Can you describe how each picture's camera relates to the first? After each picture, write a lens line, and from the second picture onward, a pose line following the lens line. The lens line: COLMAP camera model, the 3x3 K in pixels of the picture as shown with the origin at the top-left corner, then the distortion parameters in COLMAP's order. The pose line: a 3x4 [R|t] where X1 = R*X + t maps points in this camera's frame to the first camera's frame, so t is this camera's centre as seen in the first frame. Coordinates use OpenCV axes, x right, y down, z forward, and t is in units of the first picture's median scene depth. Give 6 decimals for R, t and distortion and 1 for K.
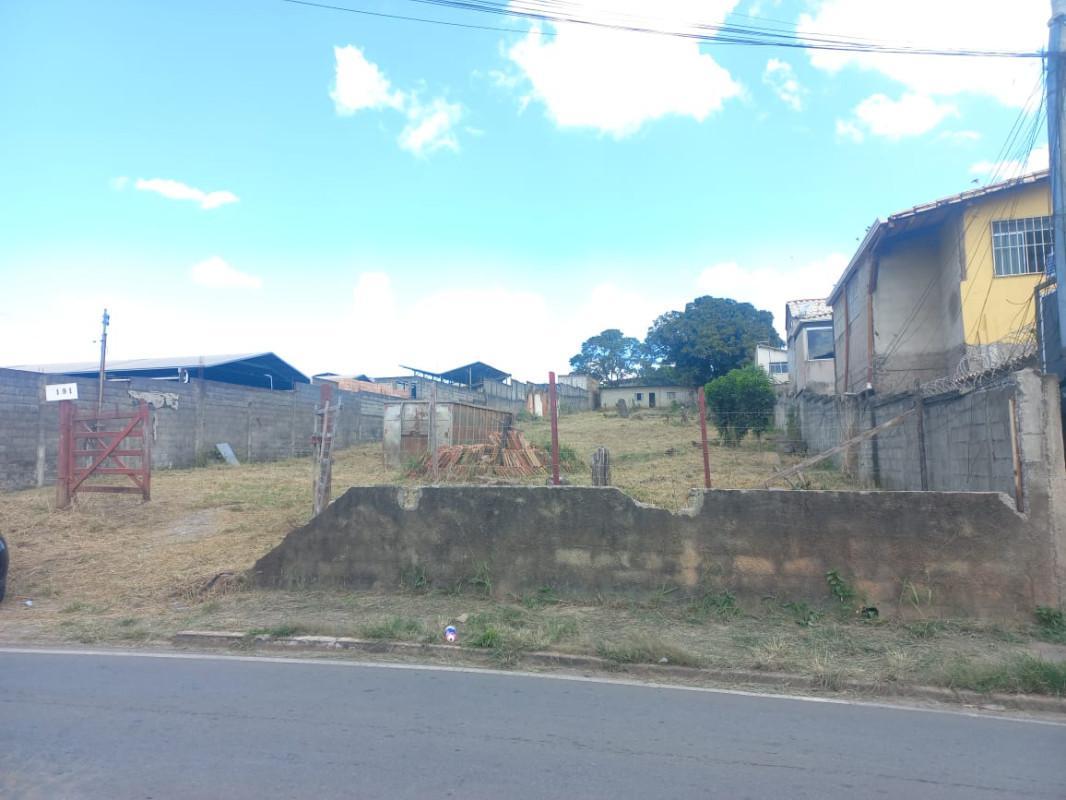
lens RADIAL K [[761.8, 0, 528.4], [0, 761.8, 398.1], [0, 0, 1]] dist [0.079130, -0.051859]
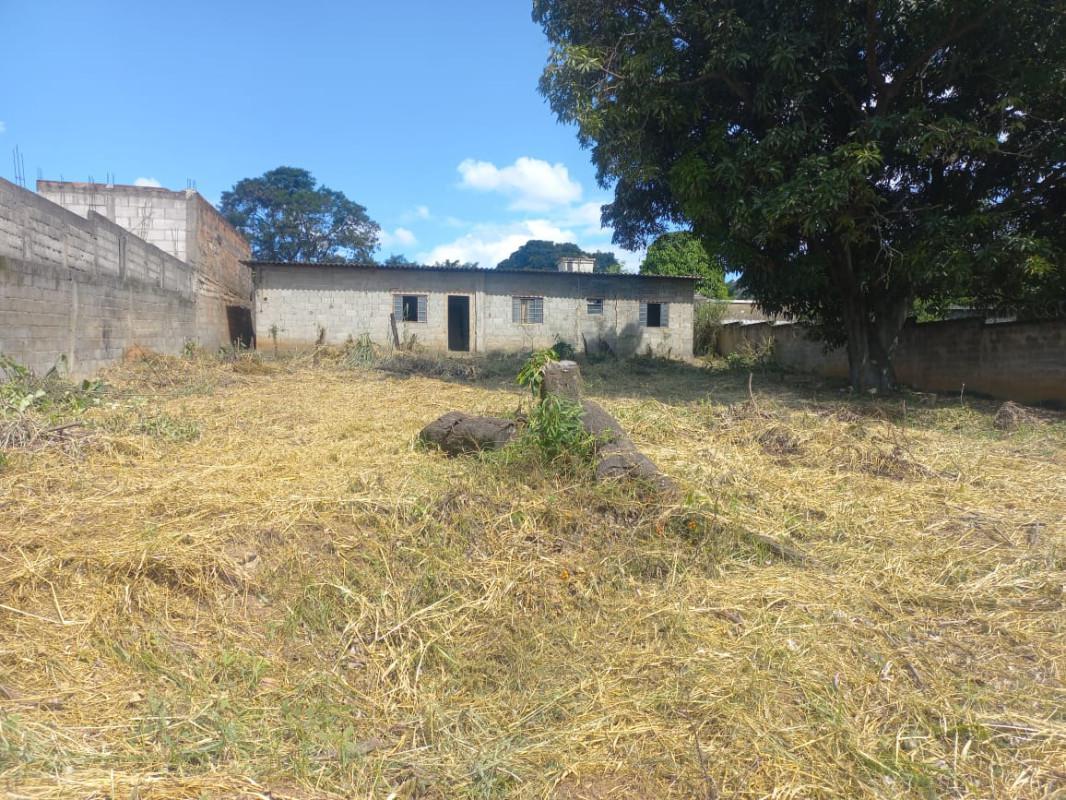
lens RADIAL K [[753.0, 0, 533.0], [0, 753.0, 400.0], [0, 0, 1]] dist [0.056810, -0.006183]
pose [[0.908262, 0.008591, 0.418314, 0.287738], [-0.049968, 0.994861, 0.088061, 0.018739], [-0.415408, -0.100885, 0.904023, 2.873847]]
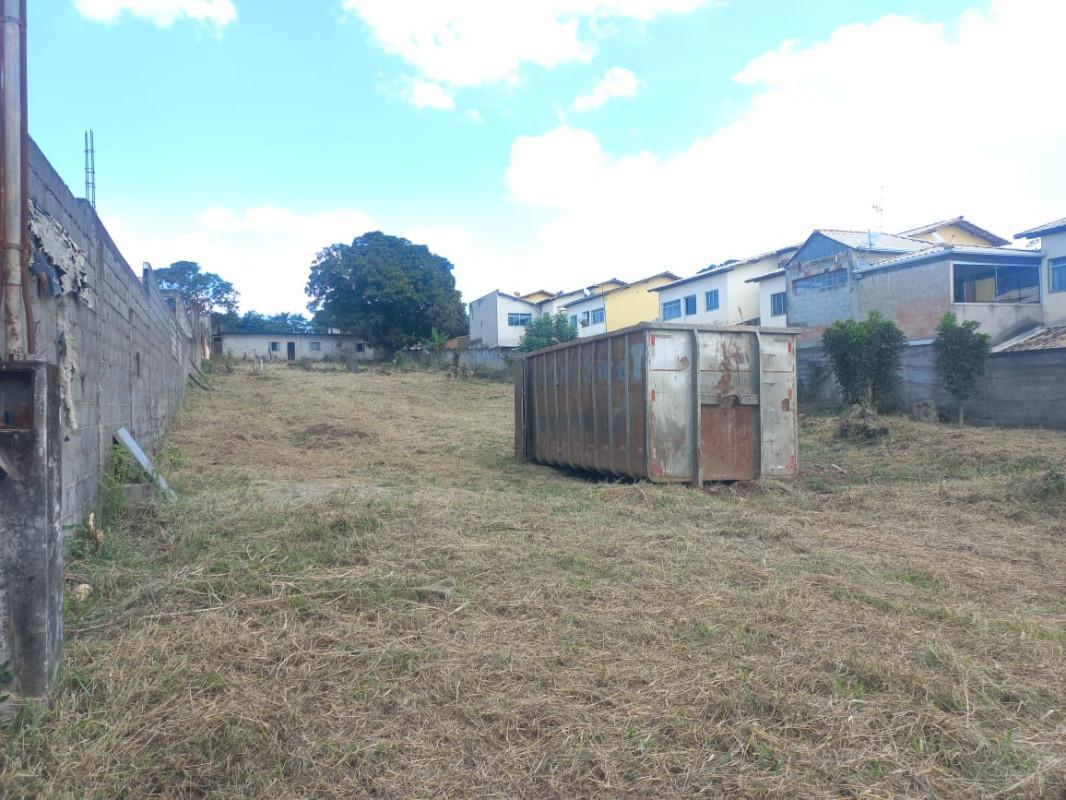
lens RADIAL K [[766.4, 0, 527.7], [0, 766.4, 389.0], [0, 0, 1]] dist [0.096145, -0.069487]
pose [[0.809164, 0.007753, 0.587531, -0.469486], [-0.034035, 0.998853, 0.033693, 0.026631], [-0.586596, -0.047259, 0.808500, 0.664295]]
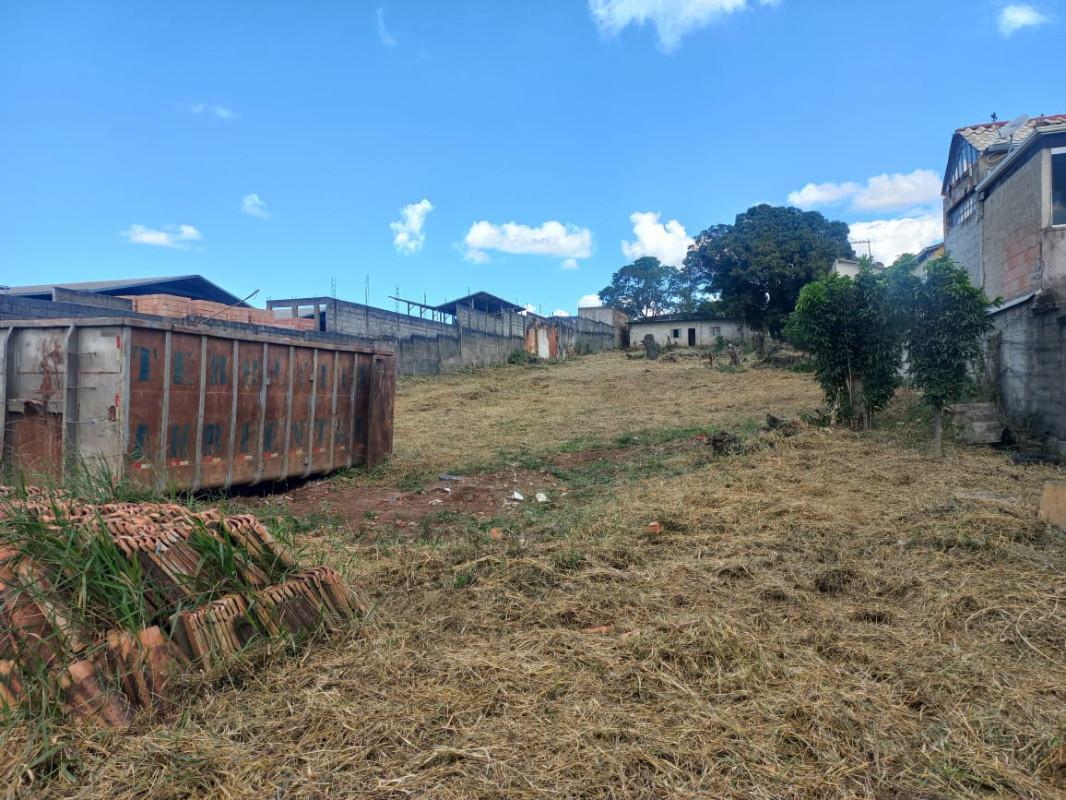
lens RADIAL K [[762.3, 0, 523.9], [0, 762.3, 399.7], [0, 0, 1]] dist [0.079365, -0.058185]
pose [[0.998357, 0.001019, -0.057298, 0.105401], [0.003591, 0.996764, 0.080303, 0.011272], [0.057195, -0.080376, 0.995122, 0.590757]]
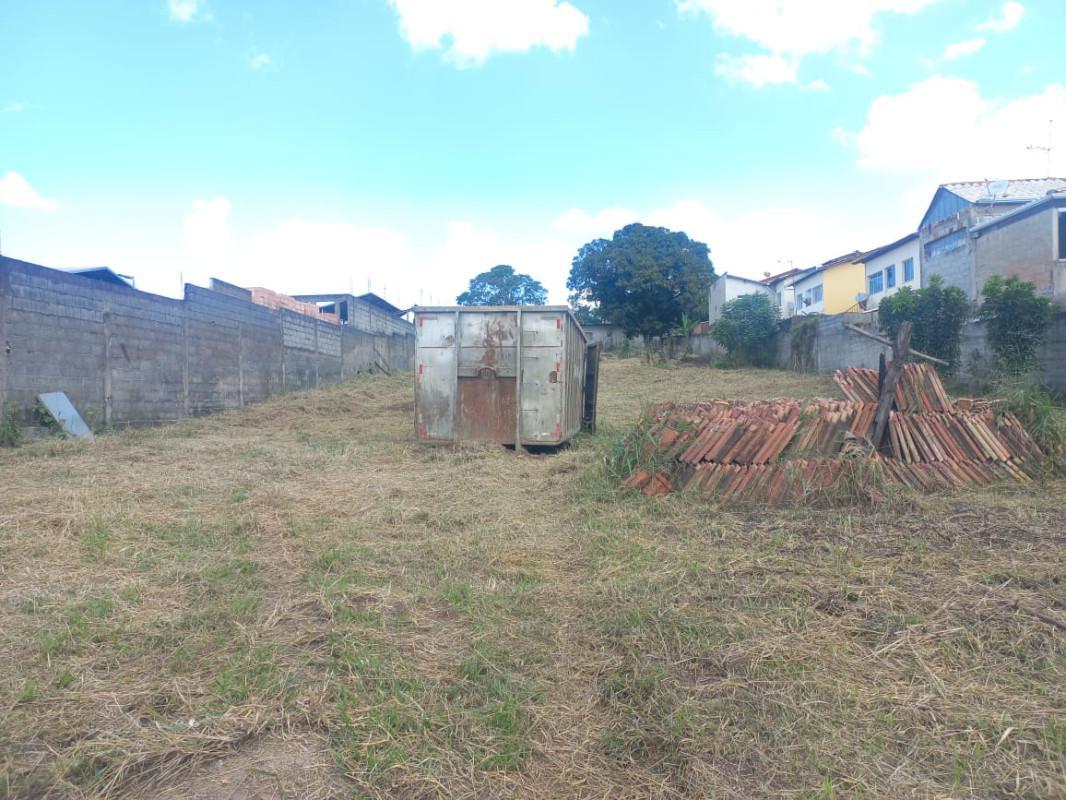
lens RADIAL K [[761.8, 0, 528.4], [0, 761.8, 398.1], [0, 0, 1]] dist [0.079130, -0.051859]
pose [[0.981983, -0.003746, 0.188933, -0.201771], [-0.009722, 0.997478, 0.070308, 0.025442], [-0.188720, -0.070878, 0.979470, 0.477970]]
